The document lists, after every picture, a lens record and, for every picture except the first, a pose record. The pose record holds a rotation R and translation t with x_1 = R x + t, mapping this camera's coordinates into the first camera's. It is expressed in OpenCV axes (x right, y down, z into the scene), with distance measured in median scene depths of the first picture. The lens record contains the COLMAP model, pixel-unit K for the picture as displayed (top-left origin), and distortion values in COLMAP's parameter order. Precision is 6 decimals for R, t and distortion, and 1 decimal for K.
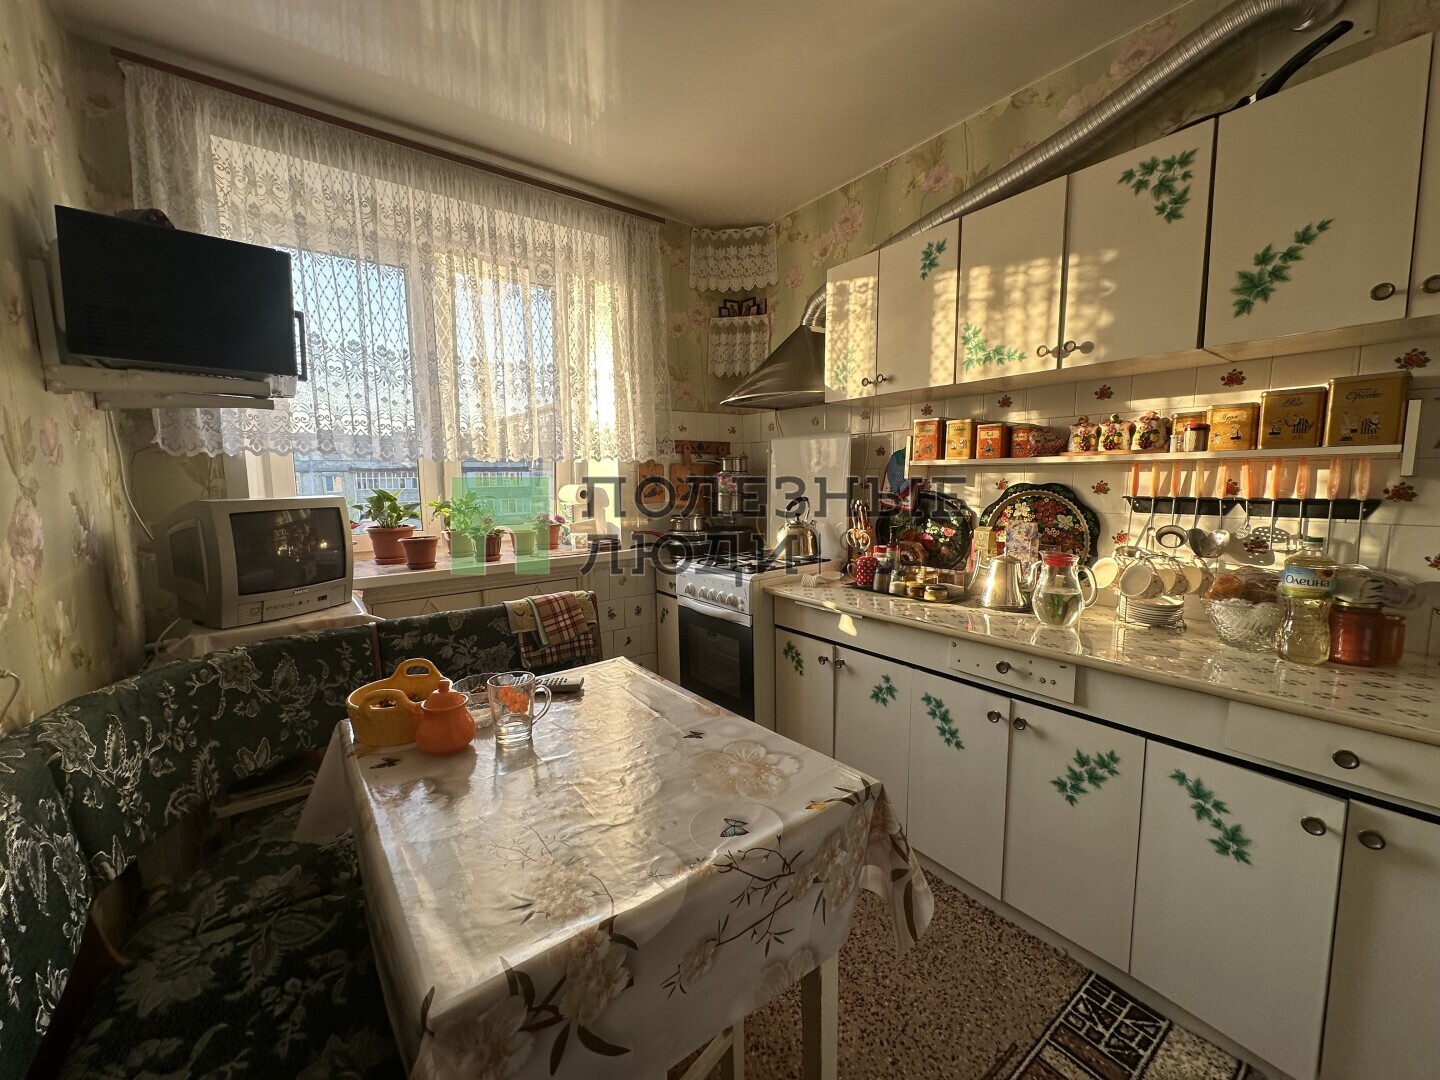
lens RADIAL K [[576.1, 0, 722.3], [0, 576.1, 542.5], [0, 0, 1]] dist [0.000313, 0.000253]
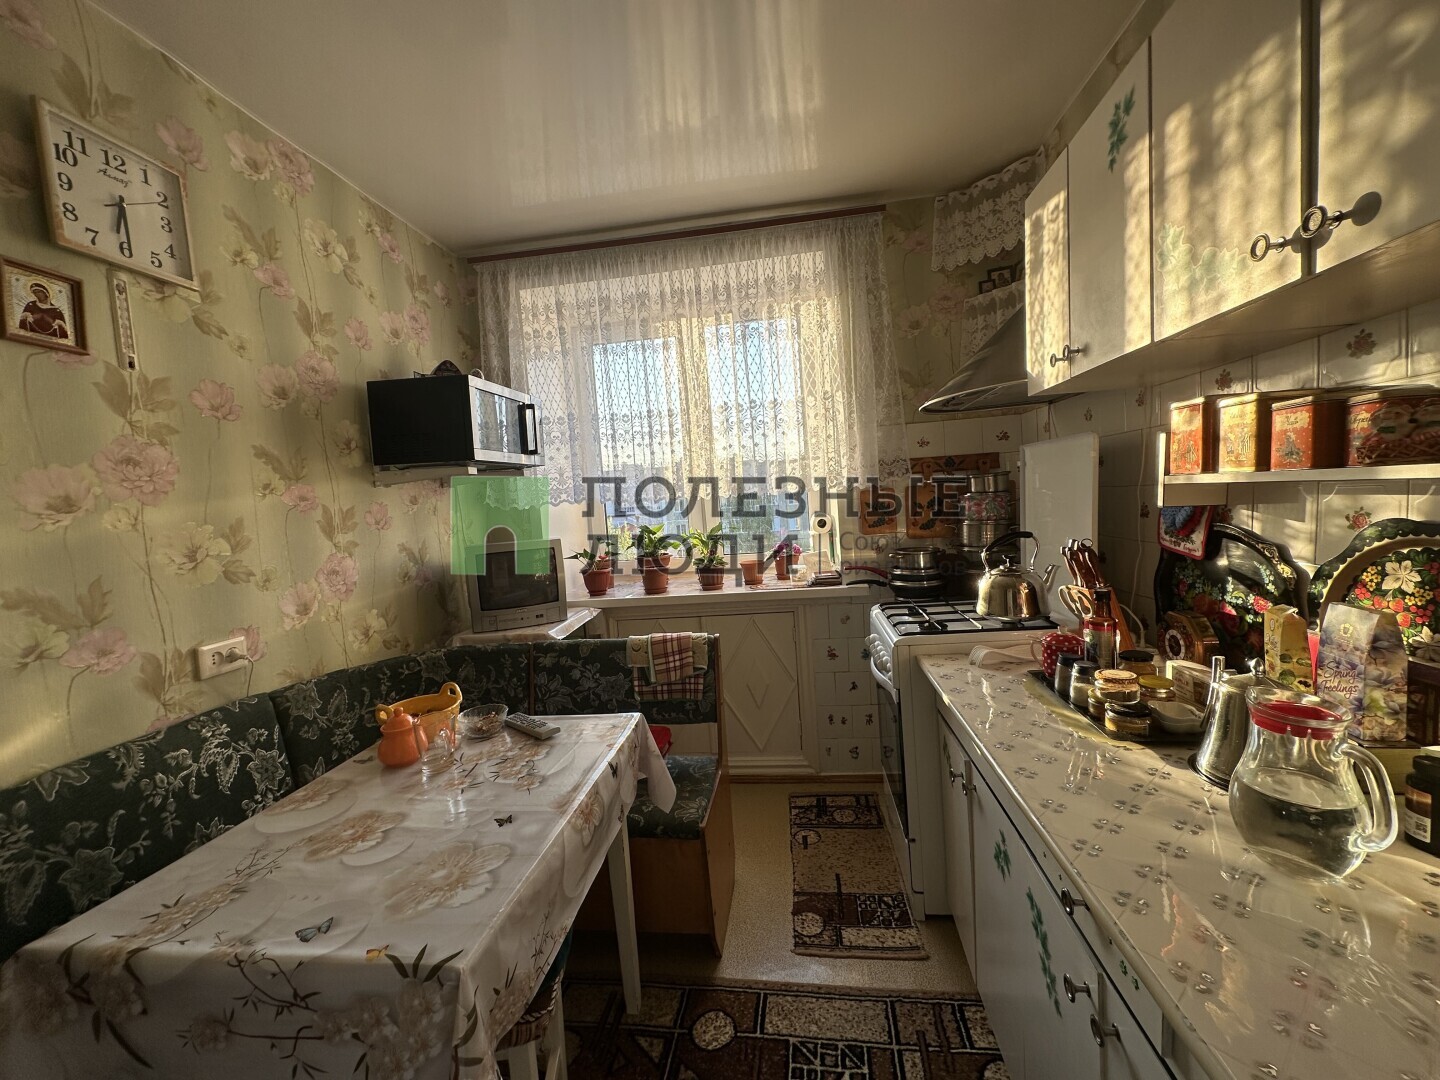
lens RADIAL K [[576.1, 0, 716.7], [0, 576.1, 544.8], [0, 0, 1]] dist [0.000313, 0.000253]
pose [[0.704592, 0.018650, -0.709367, 0.501032], [-0.022357, 0.999742, 0.004077, -0.077793], [0.709260, 0.012987, 0.704827, 0.328355]]
